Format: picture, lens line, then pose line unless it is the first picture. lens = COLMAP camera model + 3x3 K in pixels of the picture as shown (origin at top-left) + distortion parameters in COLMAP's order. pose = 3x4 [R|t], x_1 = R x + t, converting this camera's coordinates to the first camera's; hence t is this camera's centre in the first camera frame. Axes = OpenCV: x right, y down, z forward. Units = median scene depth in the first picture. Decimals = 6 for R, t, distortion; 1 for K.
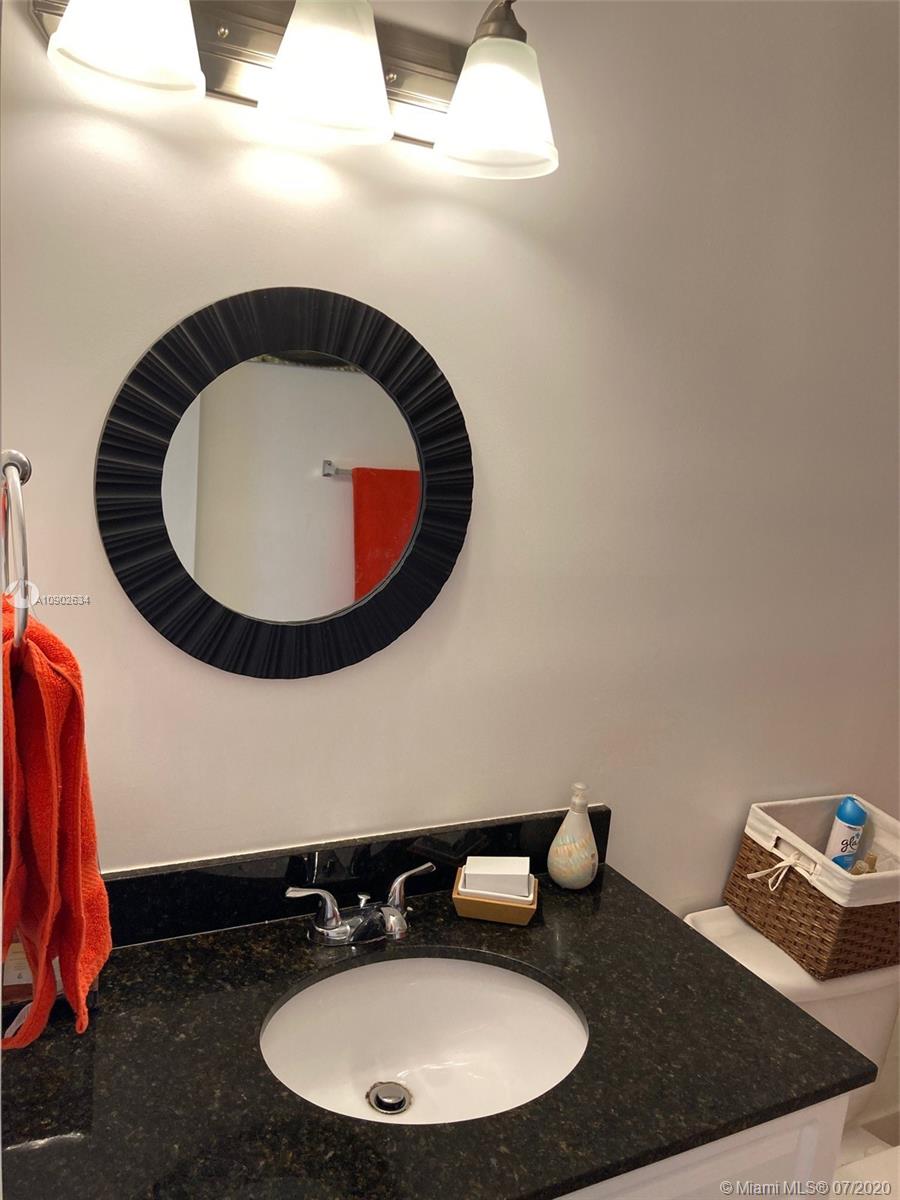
lens RADIAL K [[985.7, 0, 449.7], [0, 985.7, 601.0], [0, 0, 1]] dist [0.047587, -0.044140]
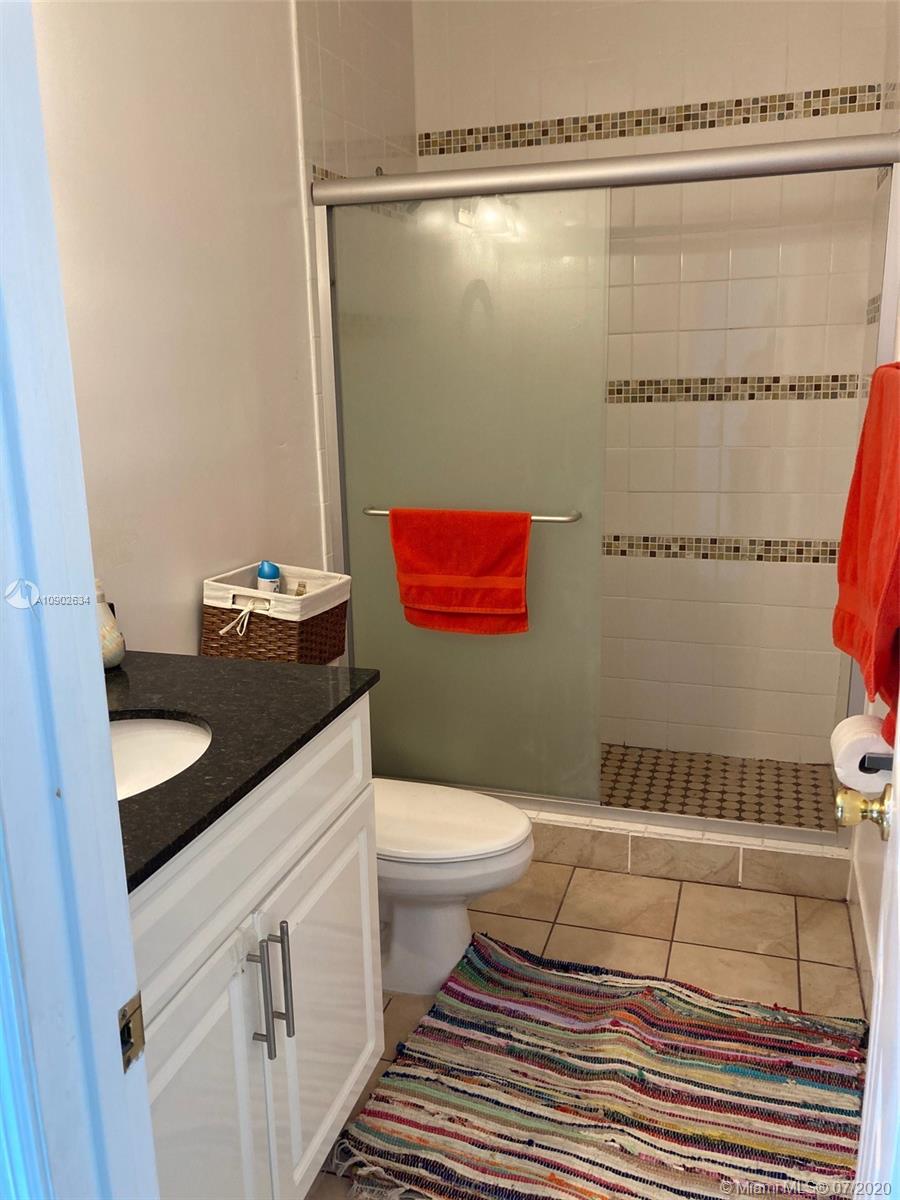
lens RADIAL K [[985.7, 0, 449.4], [0, 985.7, 598.8], [0, 0, 1]] dist [0.047587, -0.044140]
pose [[0.715240, -0.266293, 0.646157, -0.290879], [0.212396, 0.963656, 0.162036, 0.098182], [-0.665822, 0.021346, 0.745805, -0.122546]]
